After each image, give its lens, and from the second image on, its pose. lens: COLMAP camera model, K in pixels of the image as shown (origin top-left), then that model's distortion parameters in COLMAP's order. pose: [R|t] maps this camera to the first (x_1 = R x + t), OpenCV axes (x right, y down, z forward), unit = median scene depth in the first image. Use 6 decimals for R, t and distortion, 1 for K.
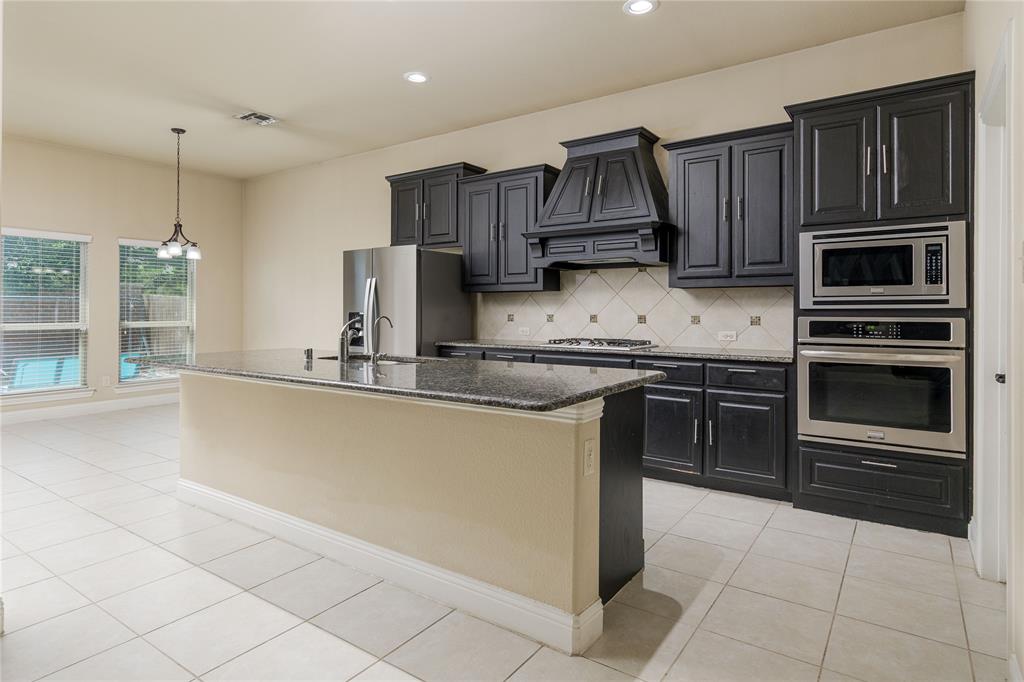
lens RADIAL K [[571.4, 0, 470.6], [0, 571.4, 313.0], [0, 0, 1]] dist [-0.001604, -0.002221]
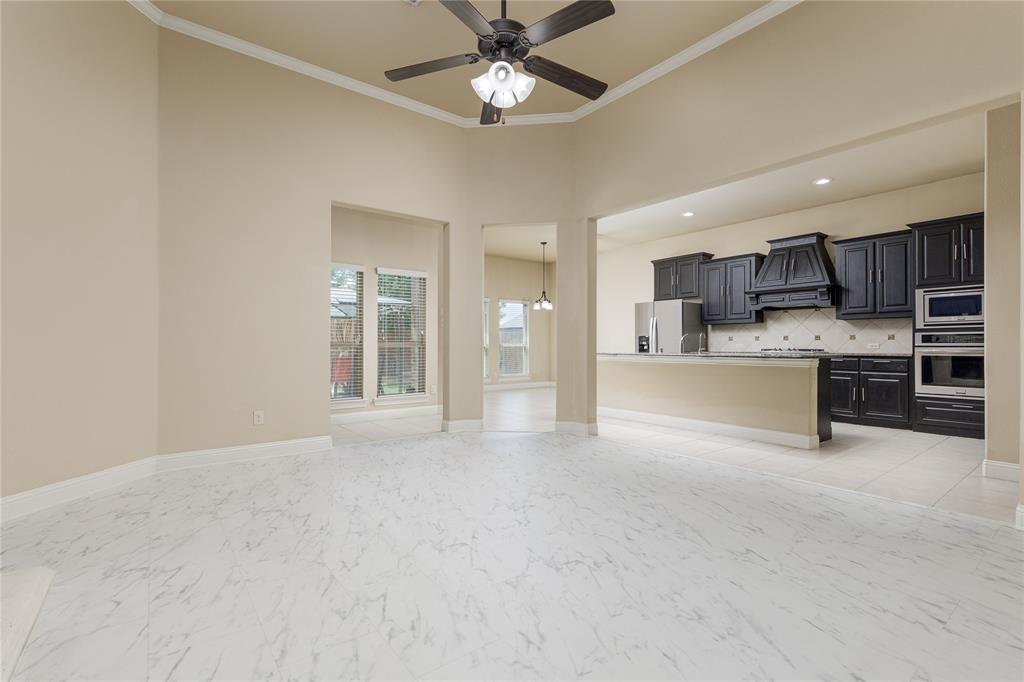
lens RADIAL K [[463.7, 0, 511.6], [0, 463.7, 345.1], [0, 0, 1]] dist [-0.000168, -0.000121]
pose [[0.970688, -0.003564, -0.240317, -0.319887], [0.002290, 0.999982, -0.005578, 0.045710], [0.240332, 0.004864, 0.970678, -0.724478]]
